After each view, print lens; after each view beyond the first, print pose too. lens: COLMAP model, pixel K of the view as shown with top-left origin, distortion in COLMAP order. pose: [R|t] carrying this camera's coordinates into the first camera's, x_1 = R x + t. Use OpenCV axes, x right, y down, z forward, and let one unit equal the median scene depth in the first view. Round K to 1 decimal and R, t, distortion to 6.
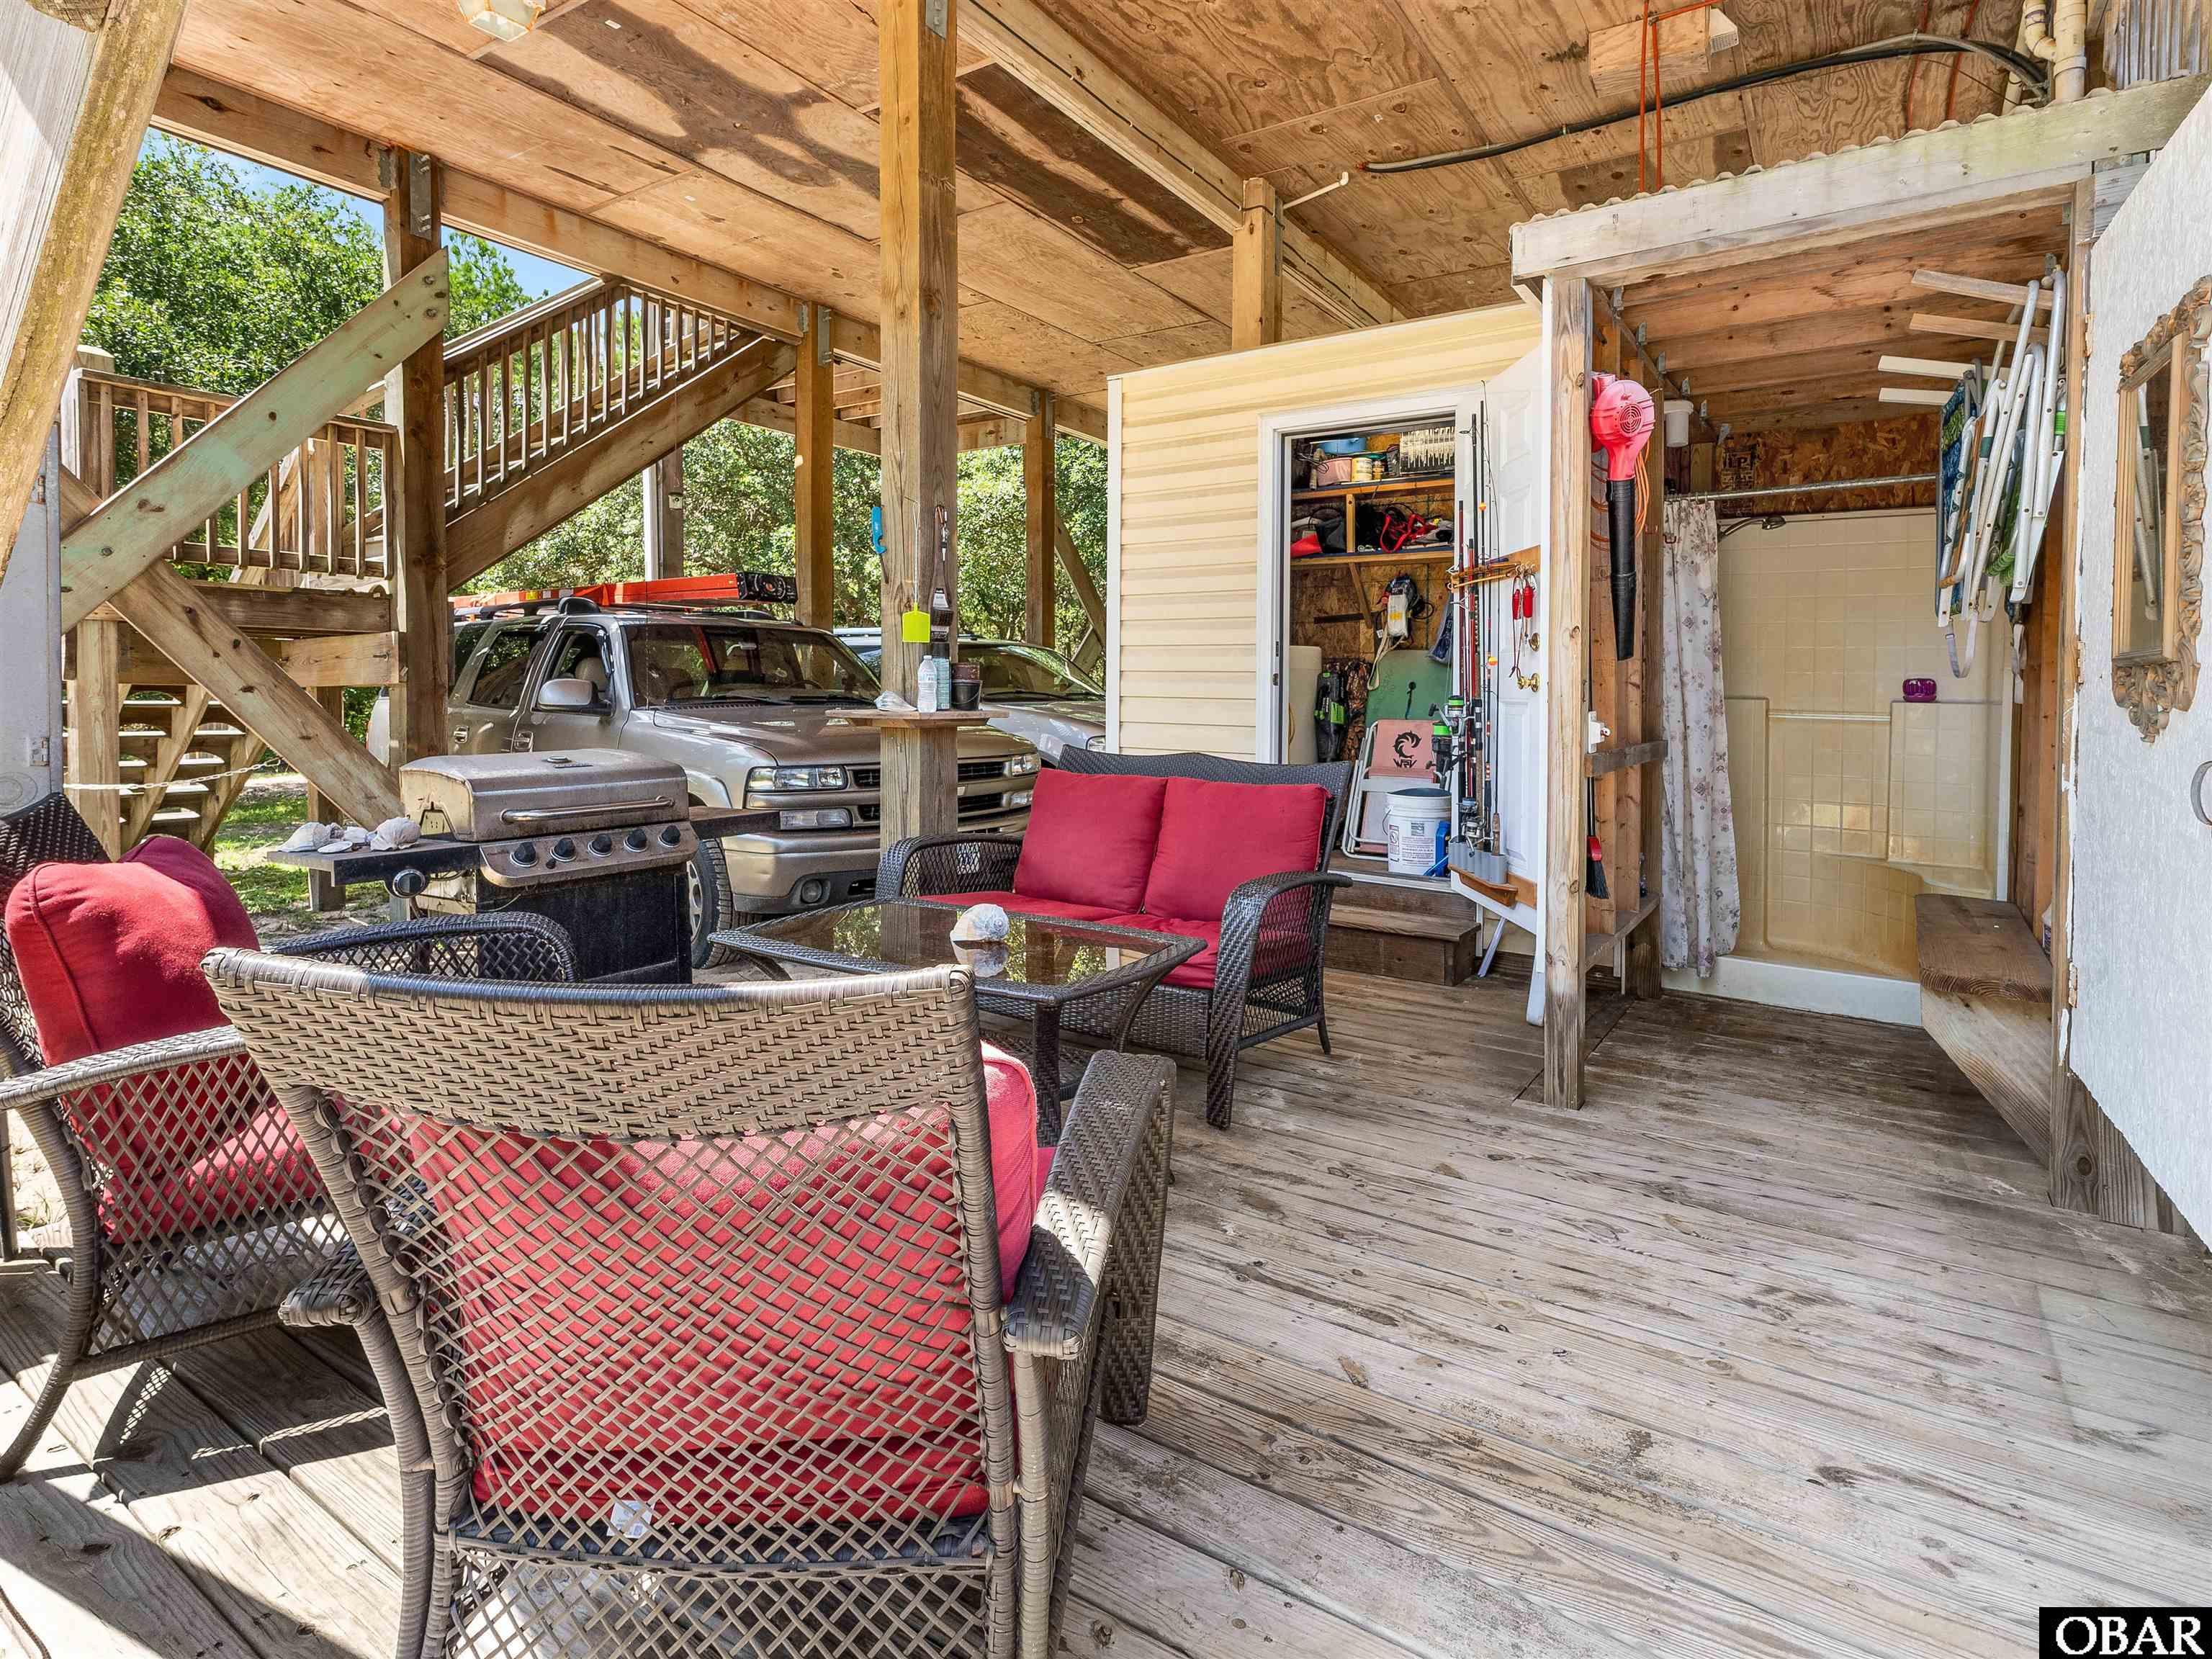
lens RADIAL K [[1131.9, 0, 1106.0], [0, 1131.9, 829.5], [0, 0, 1]] dist [-0.002132, -0.000623]
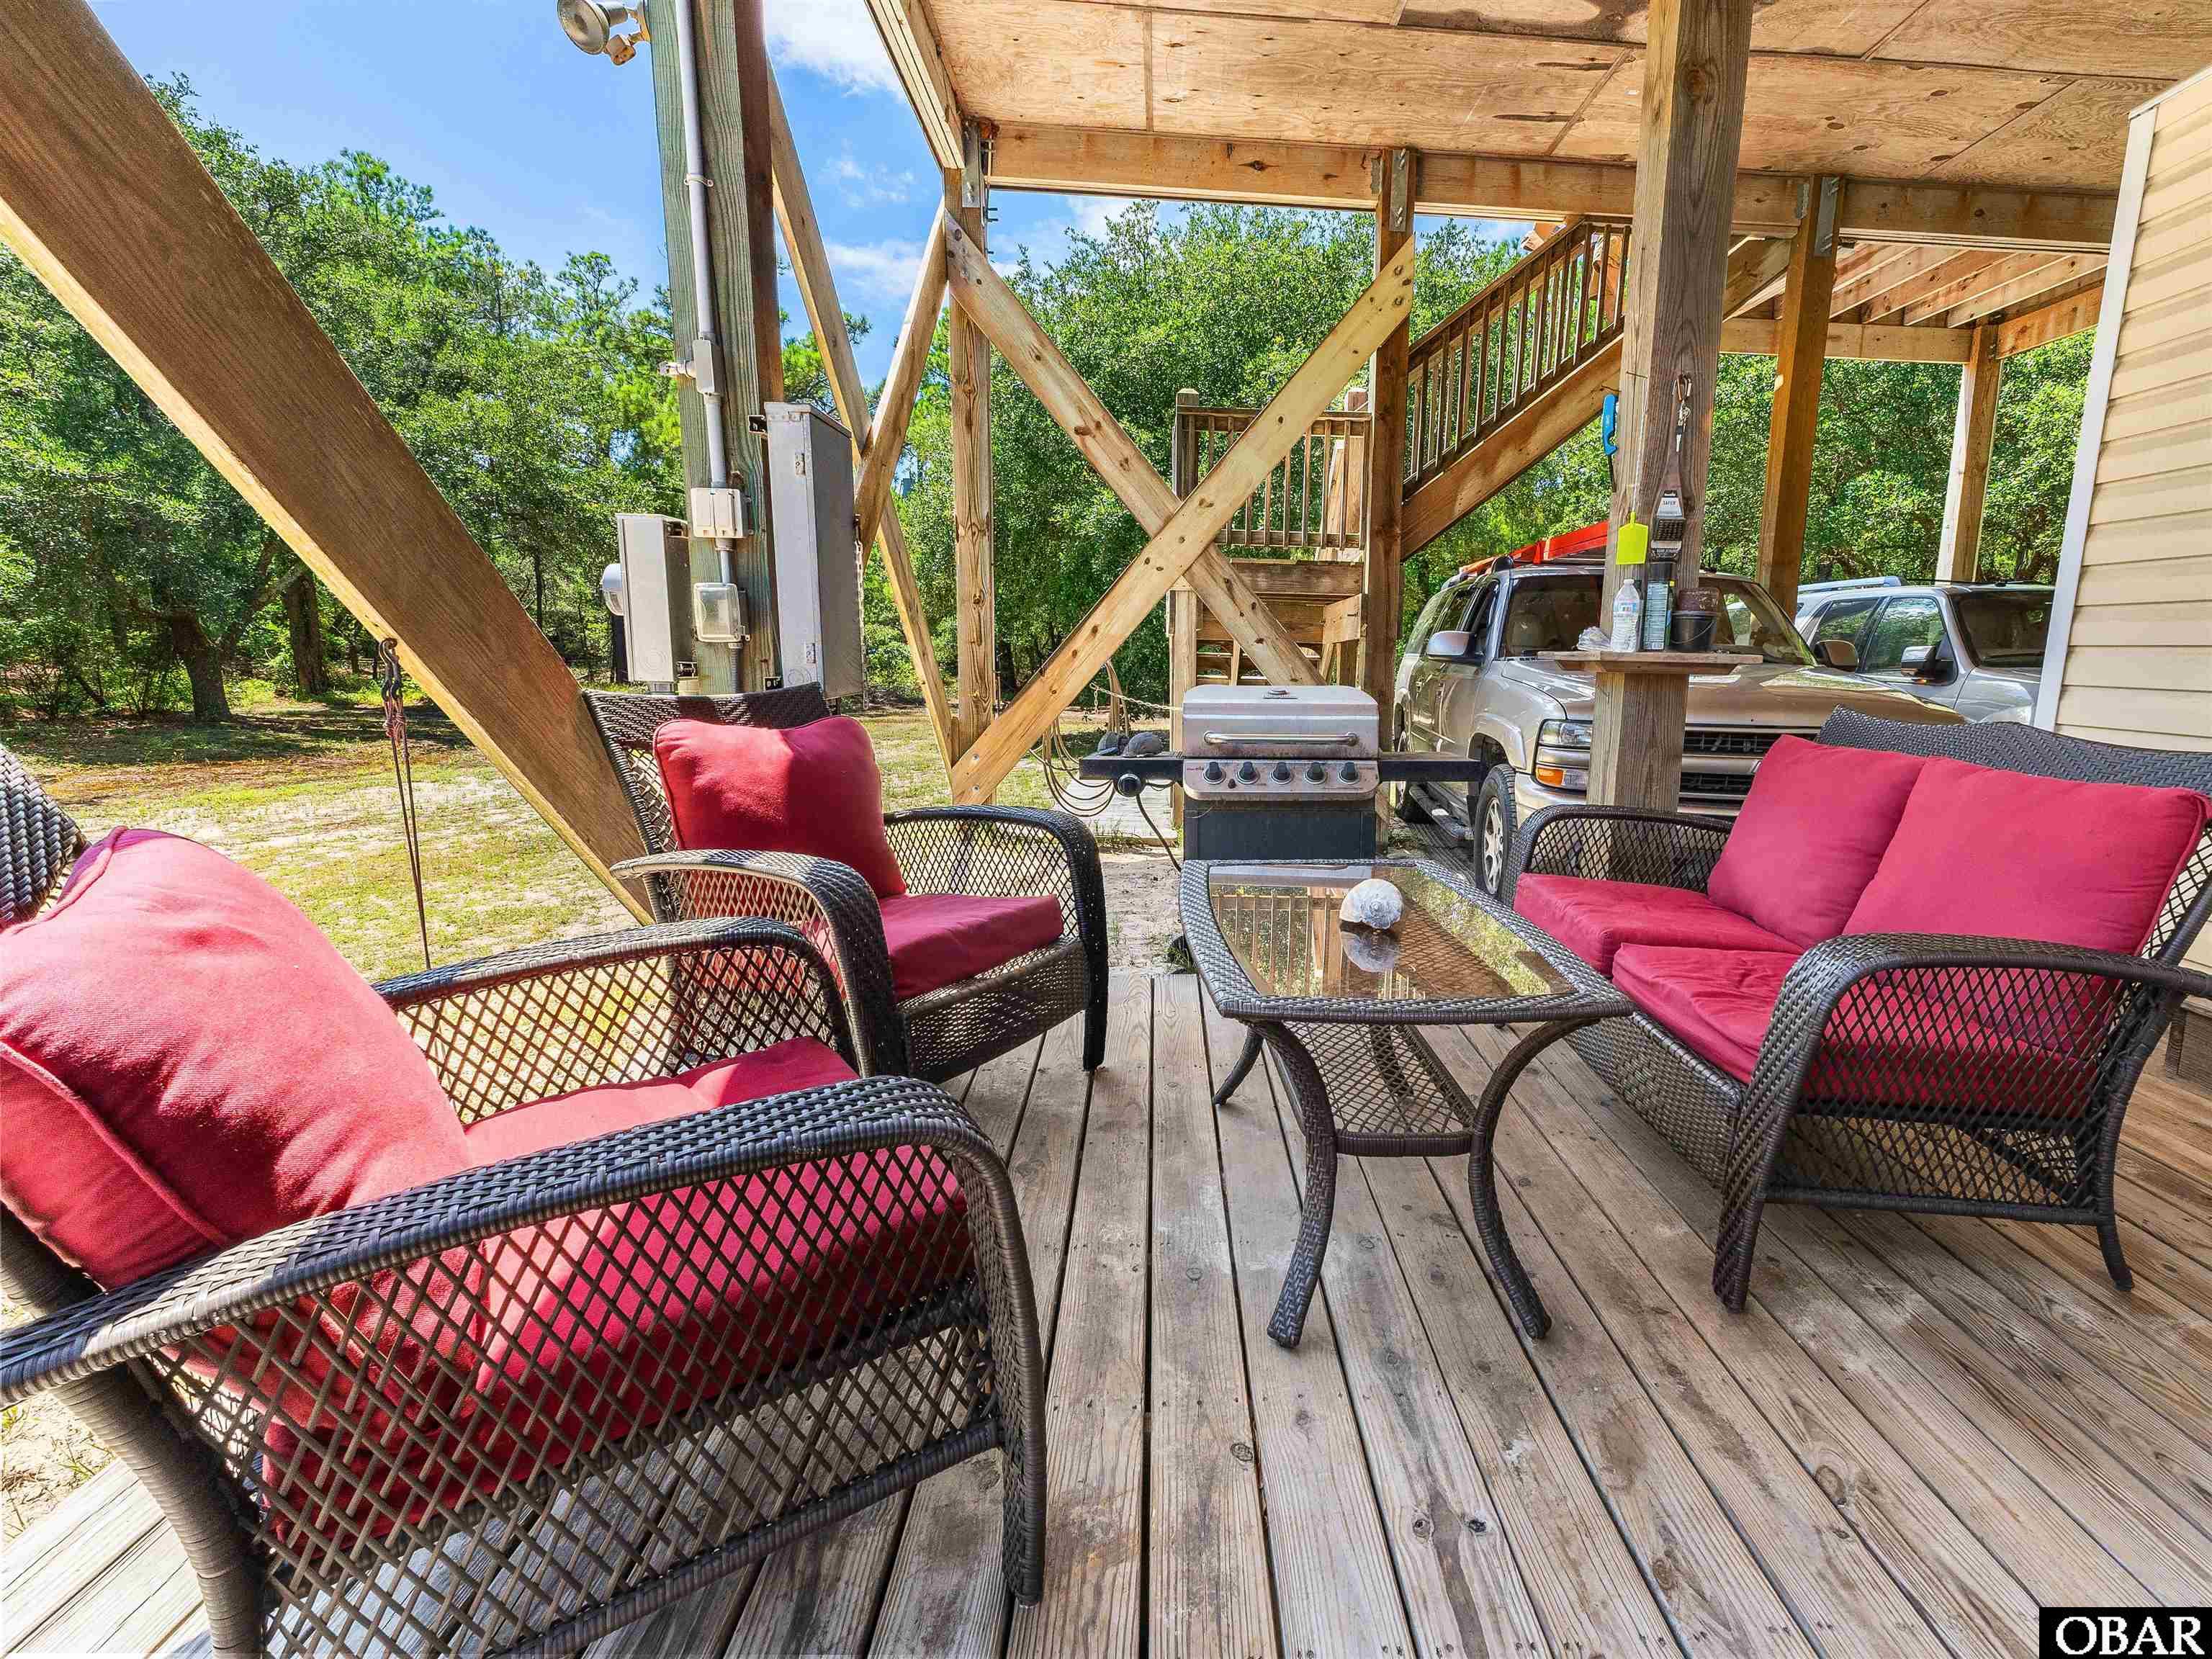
lens RADIAL K [[1010.0, 0, 1108.3], [0, 1010.0, 872.4], [0, 0, 1]] dist [0.002438, 0.004715]
pose [[0.620745, 0.180739, -0.762896, 0.117495], [-0.113179, 0.983530, 0.140920, -0.005935], [0.775801, -0.001132, 0.630977, 0.161103]]
